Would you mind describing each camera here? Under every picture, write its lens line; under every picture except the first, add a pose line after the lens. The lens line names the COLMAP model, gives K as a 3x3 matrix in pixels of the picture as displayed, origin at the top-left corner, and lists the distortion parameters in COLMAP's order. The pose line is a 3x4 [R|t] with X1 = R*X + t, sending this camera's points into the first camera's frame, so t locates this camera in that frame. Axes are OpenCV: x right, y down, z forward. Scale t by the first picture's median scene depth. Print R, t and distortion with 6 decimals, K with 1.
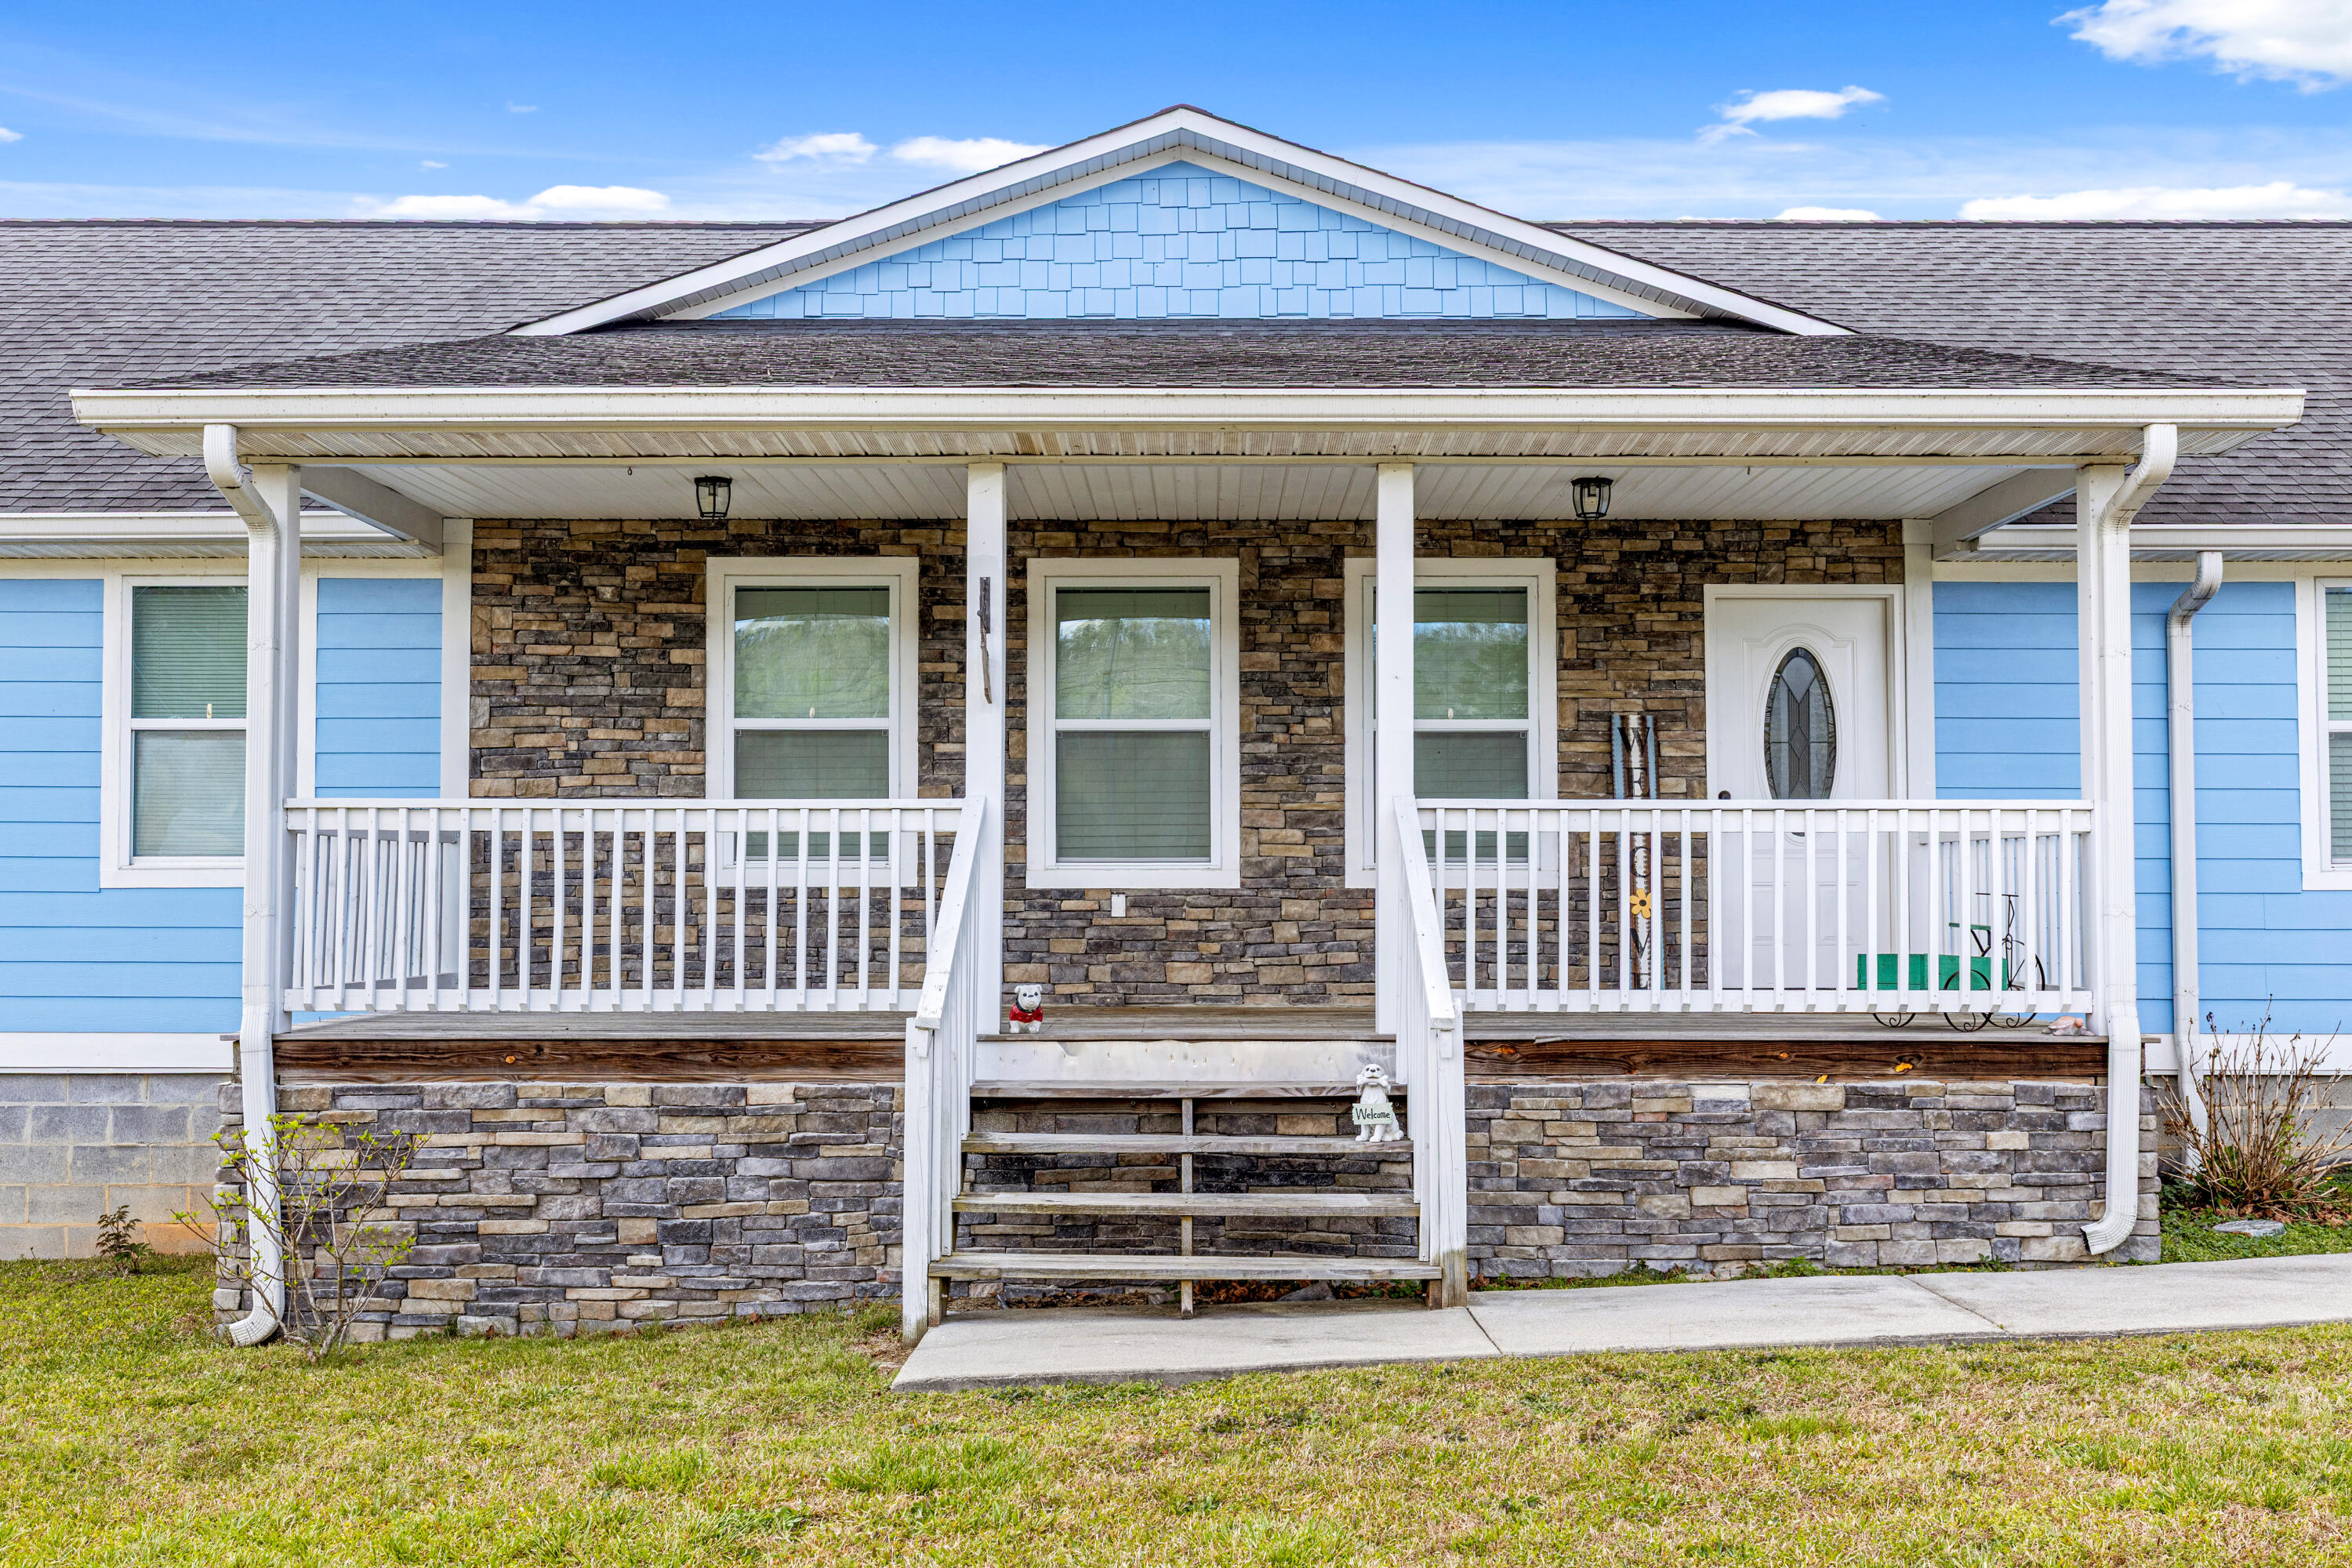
lens RADIAL K [[2387.8, 0, 1127.1], [0, 2387.8, 697.1], [0, 0, 1]] dist [0.003649, 0.000000]
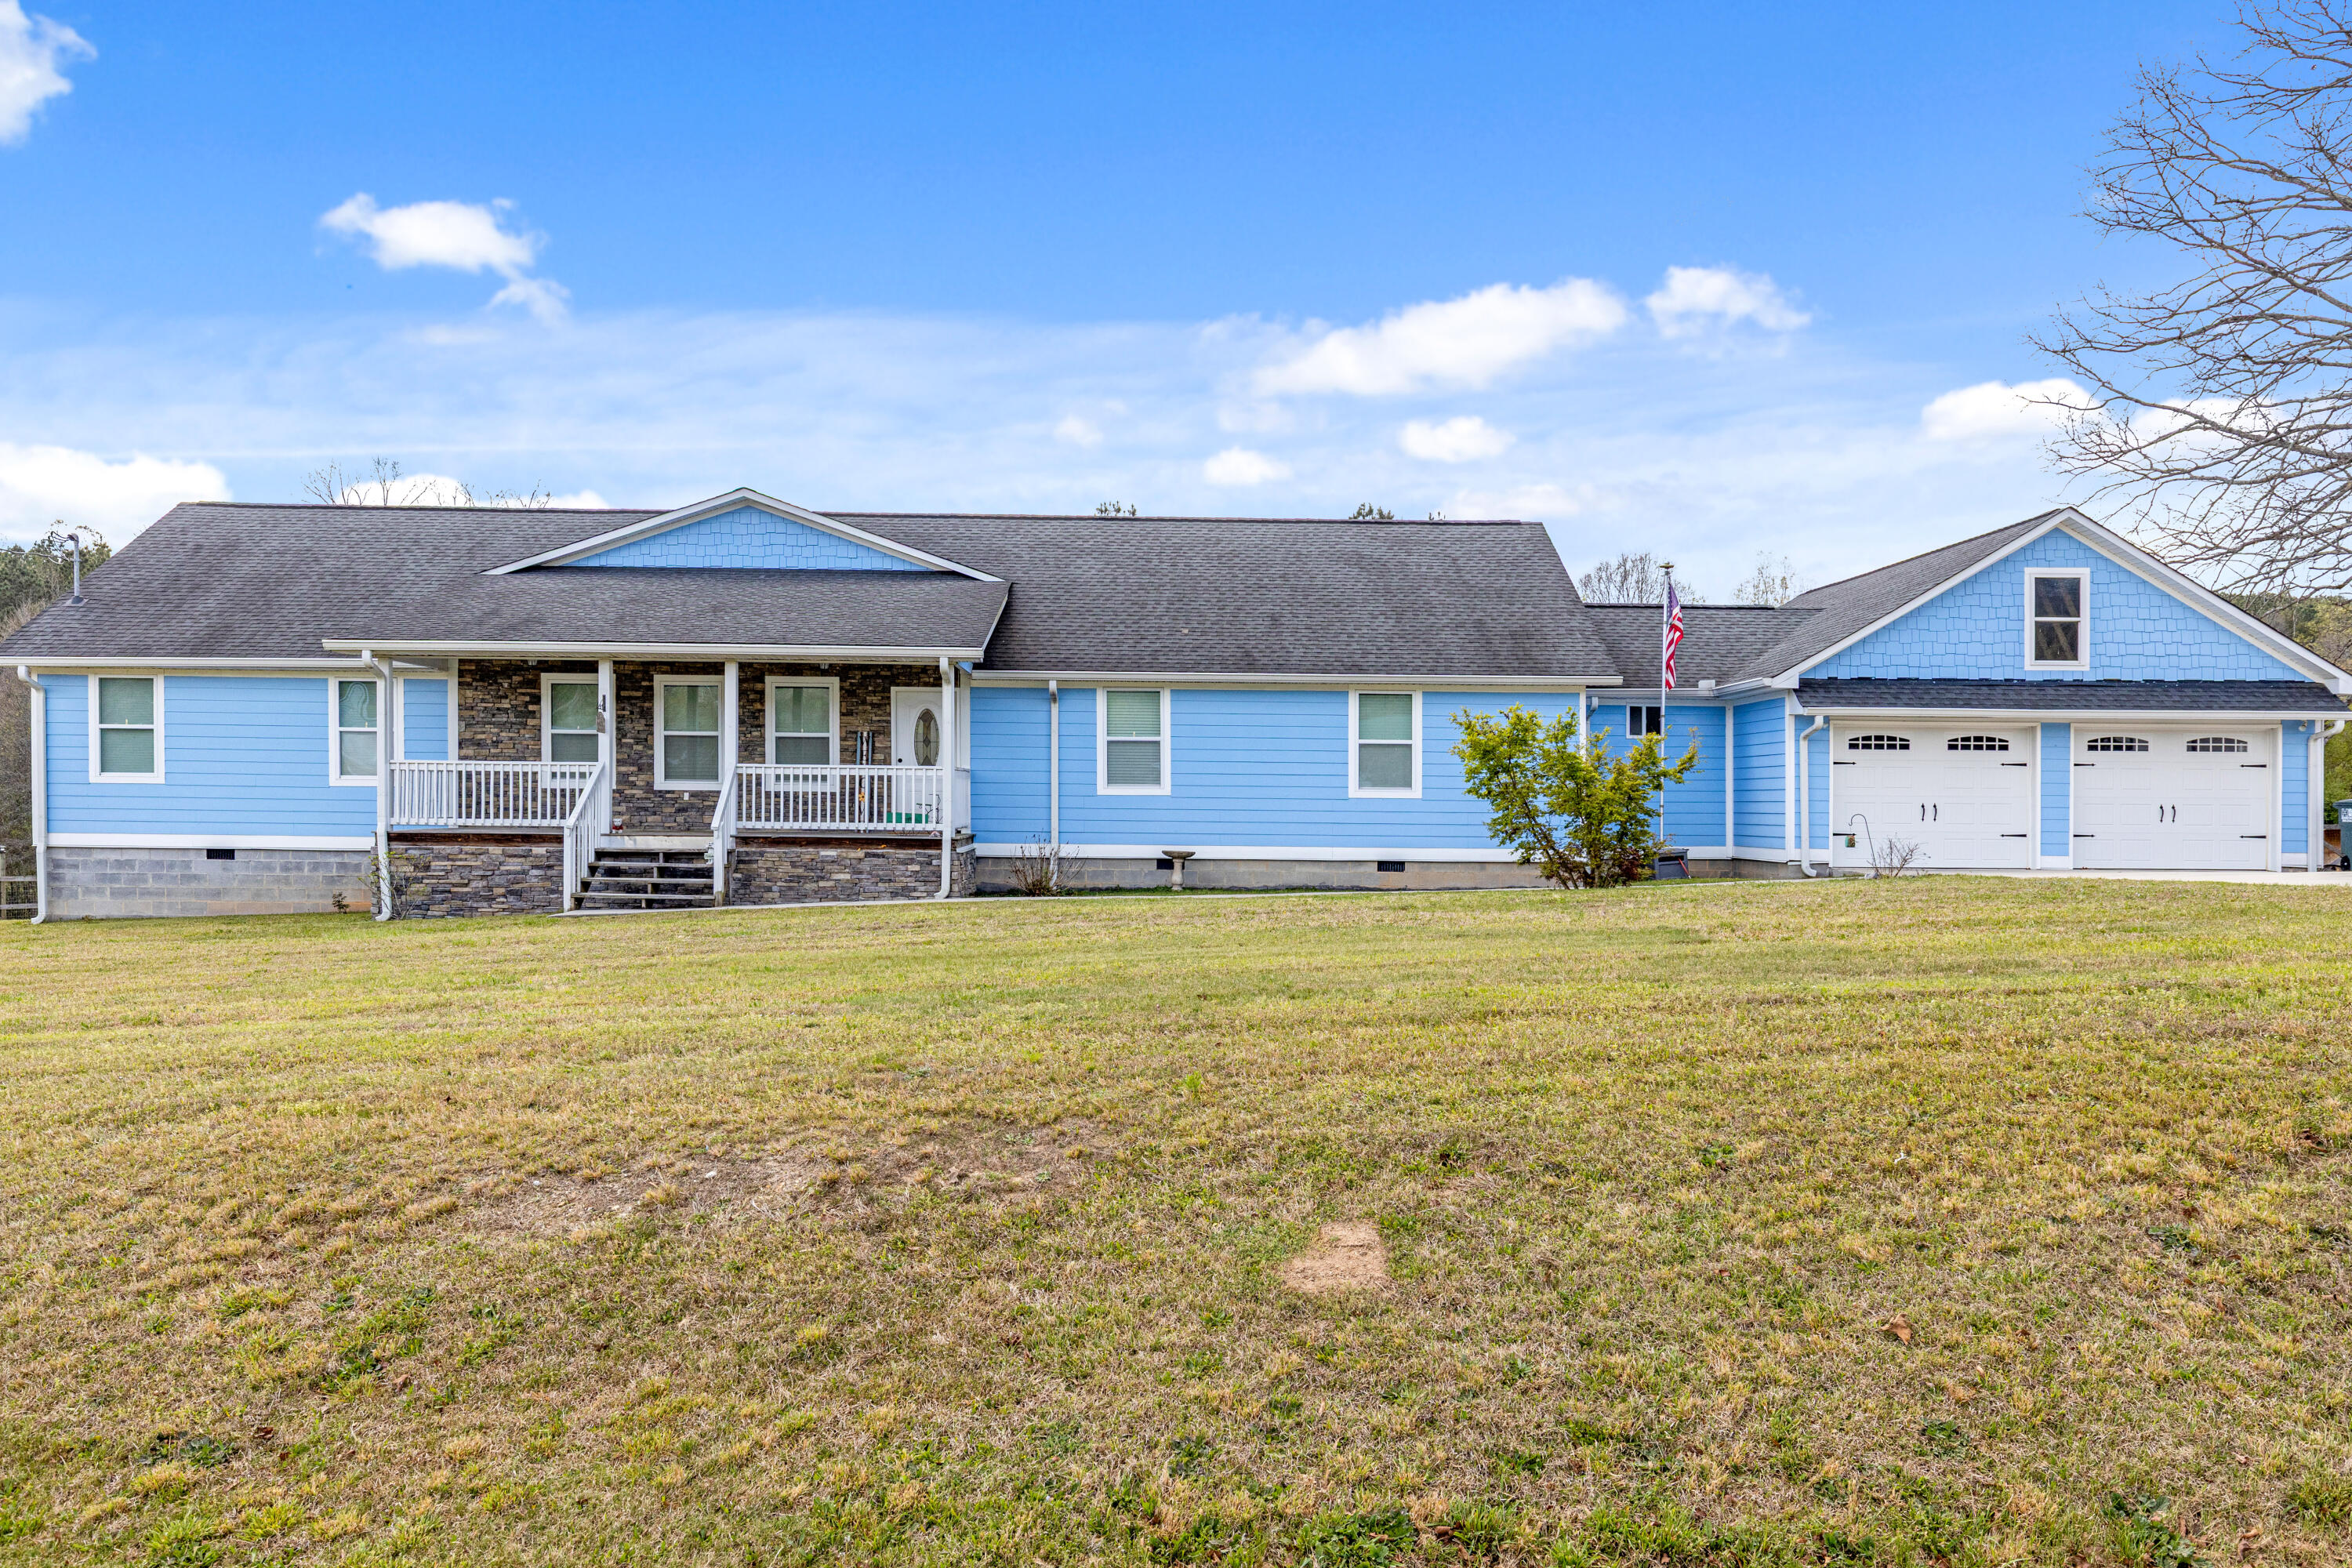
lens RADIAL K [[1839.7, 0, 1134.0], [0, 1839.7, 787.8], [0, 0, 1]] dist [-0.003711, -0.022686]
pose [[0.999602, 0.010666, 0.026131, 0.481443], [-0.012611, 0.997073, 0.075404, -0.097474], [-0.025250, -0.075704, 0.996811, -1.230828]]
